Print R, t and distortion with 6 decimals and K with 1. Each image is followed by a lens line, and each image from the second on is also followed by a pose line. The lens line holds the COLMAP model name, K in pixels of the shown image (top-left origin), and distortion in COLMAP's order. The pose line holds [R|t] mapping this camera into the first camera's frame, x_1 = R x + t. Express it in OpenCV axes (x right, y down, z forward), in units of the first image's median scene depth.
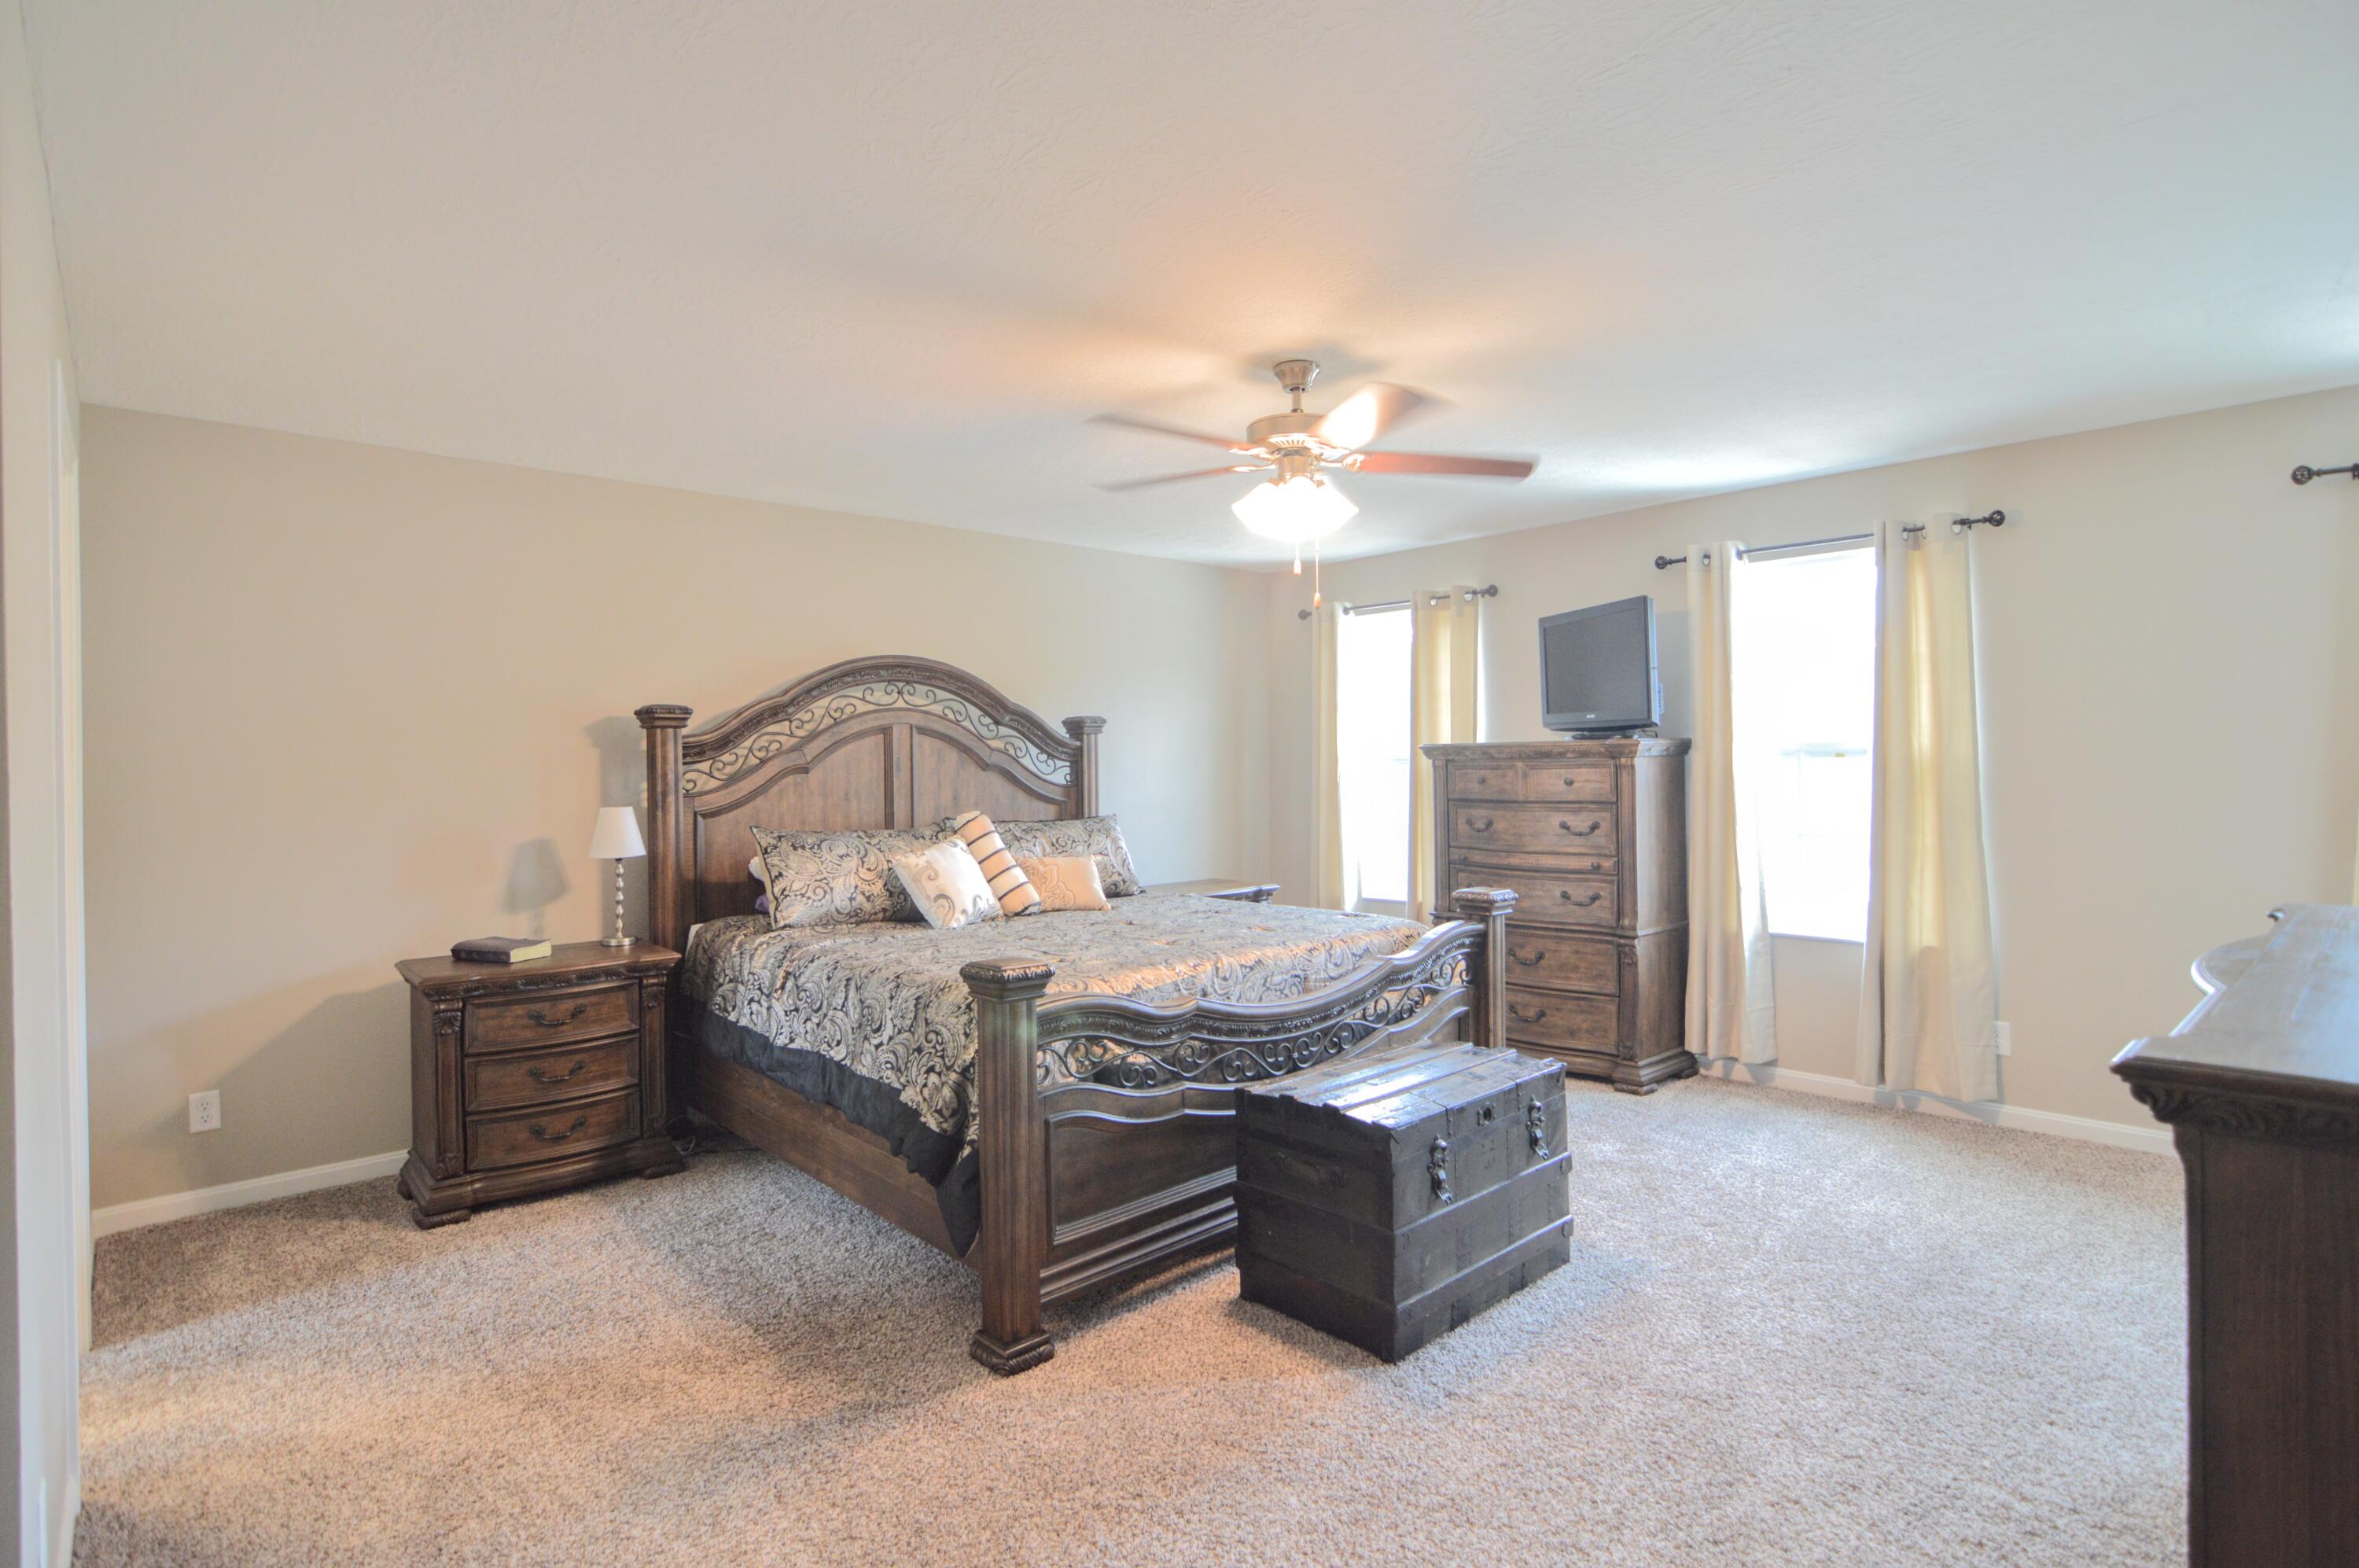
lens RADIAL K [[1191.2, 0, 1179.5], [0, 1191.2, 778.0], [0, 0, 1]] dist [-0.033149, 0.010286]
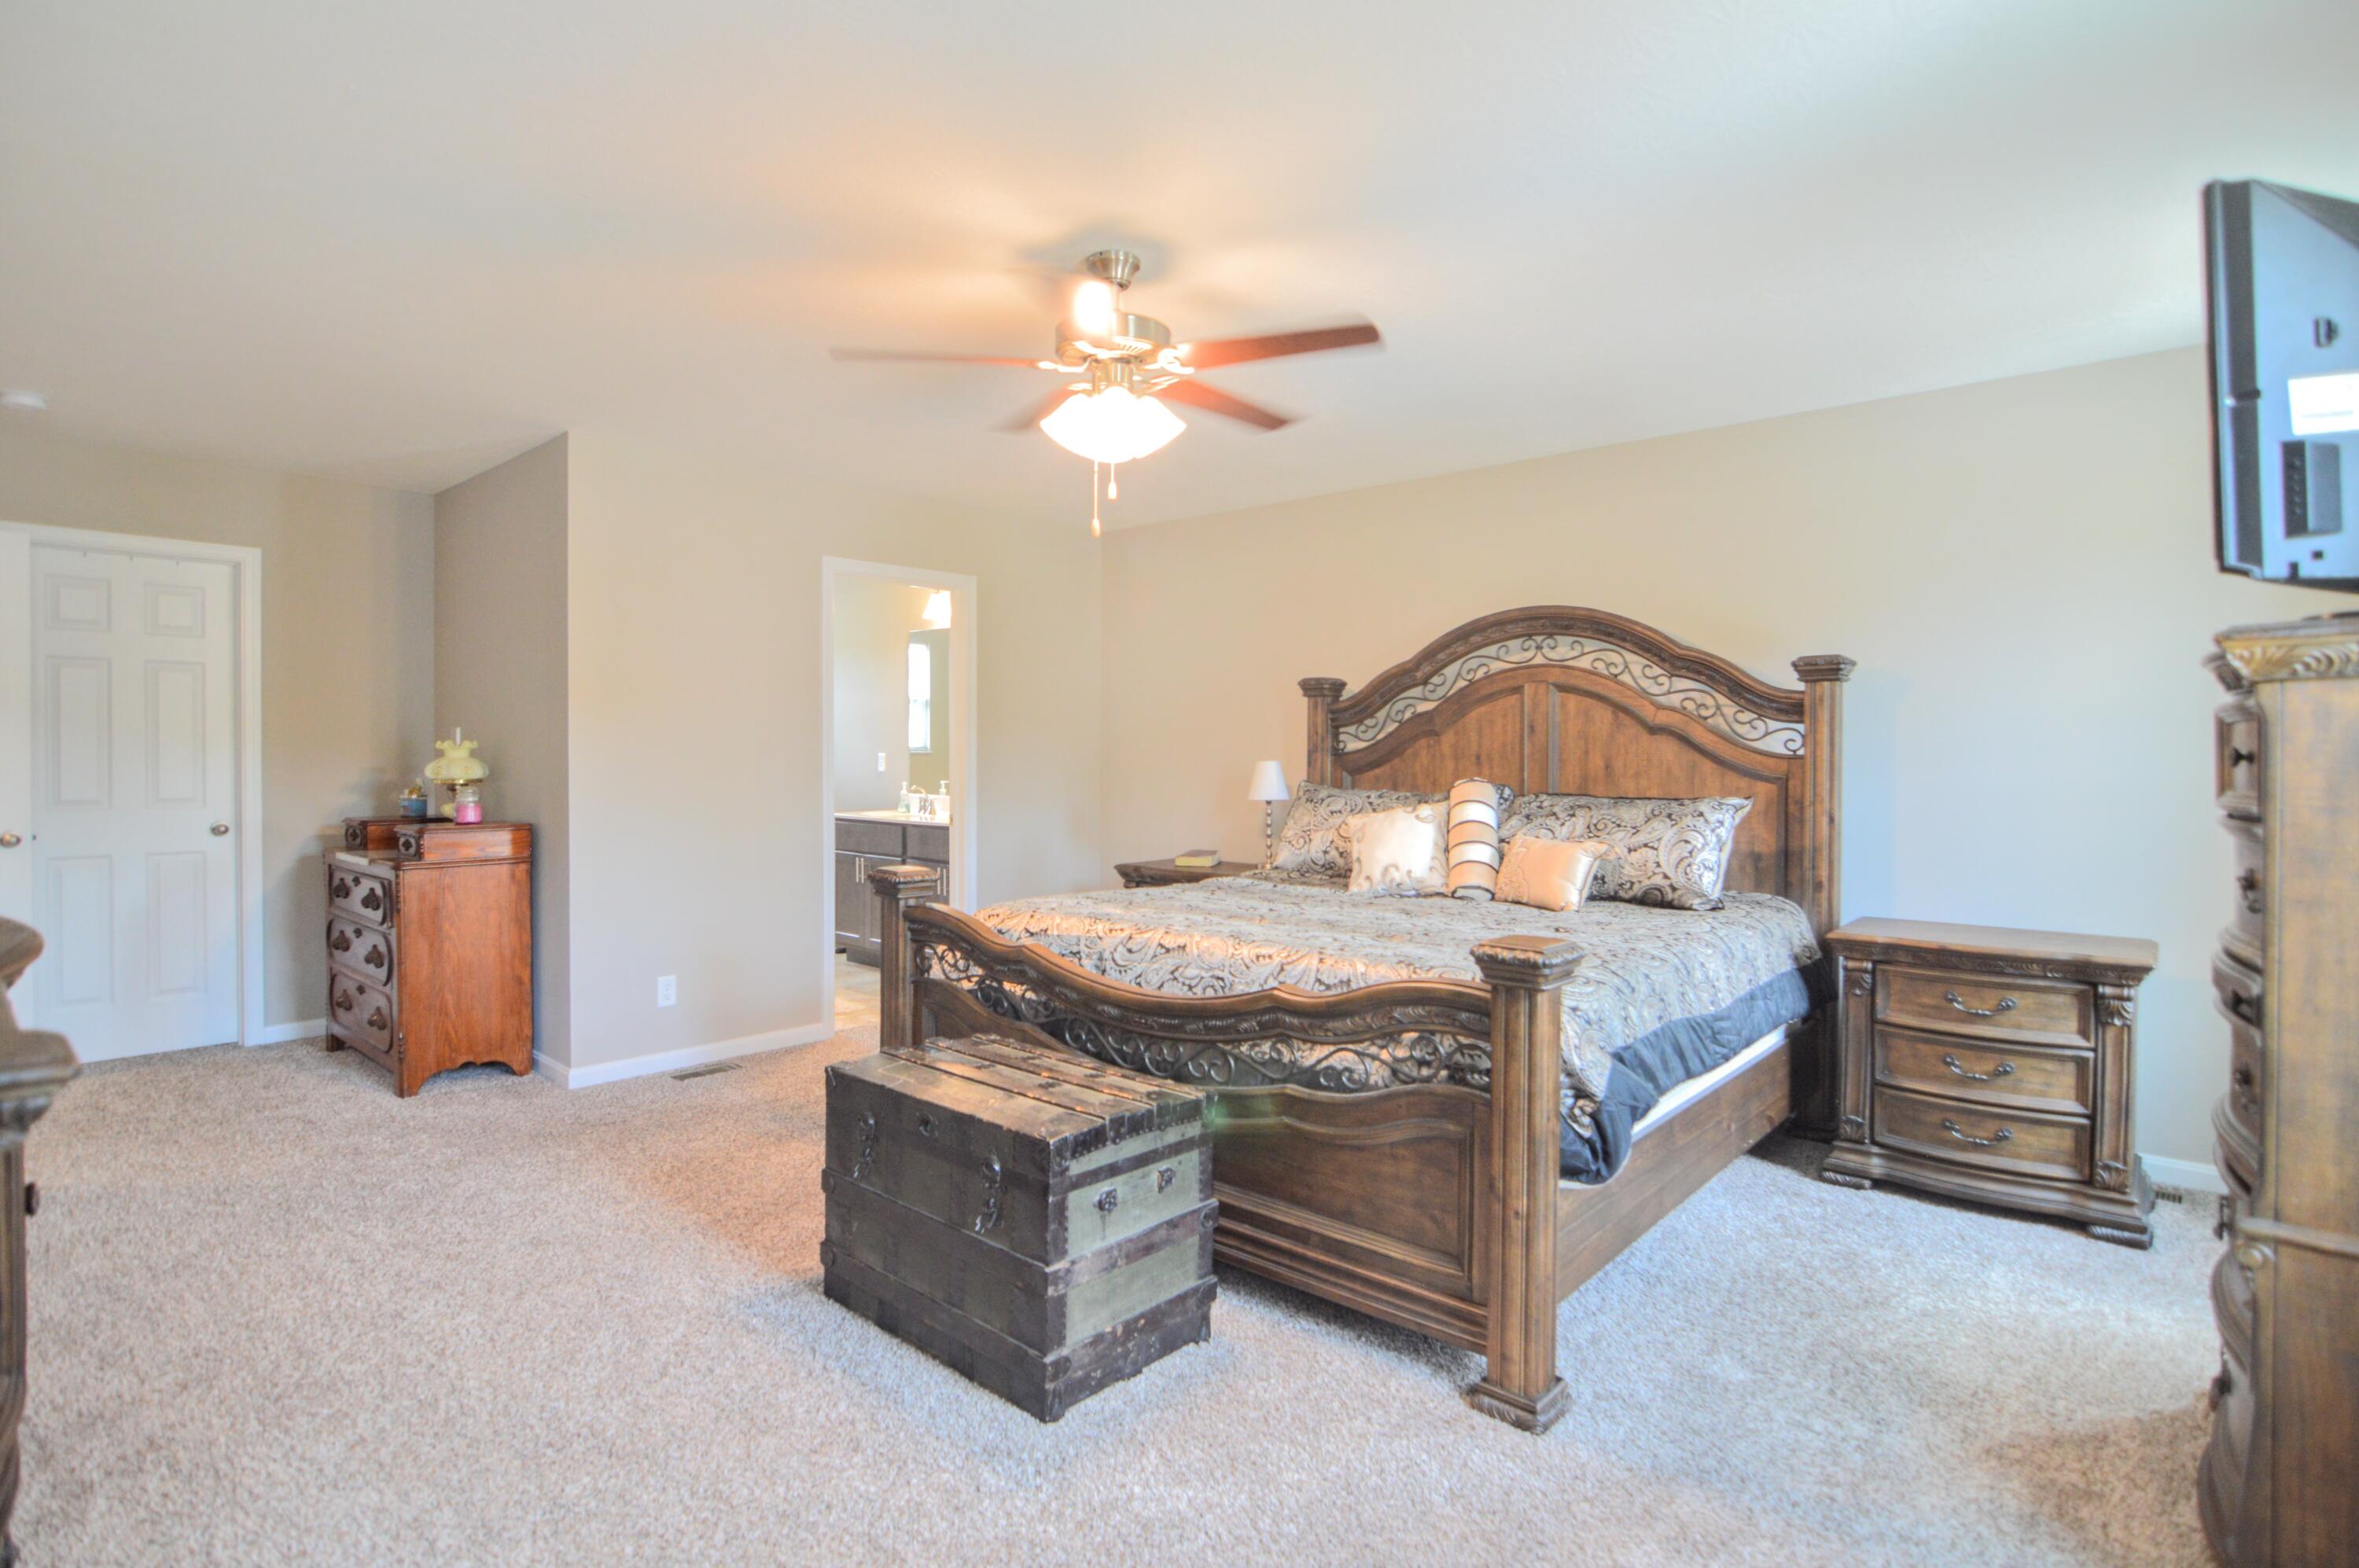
lens RADIAL K [[1191.2, 0, 1179.9], [0, 1191.2, 765.1], [0, 0, 1]] dist [-0.033149, 0.010286]
pose [[0.060414, 0.023743, -0.997891, 0.628387], [-0.009745, 0.999683, 0.023195, -0.000438], [0.998126, 0.008324, 0.060626, 0.643206]]
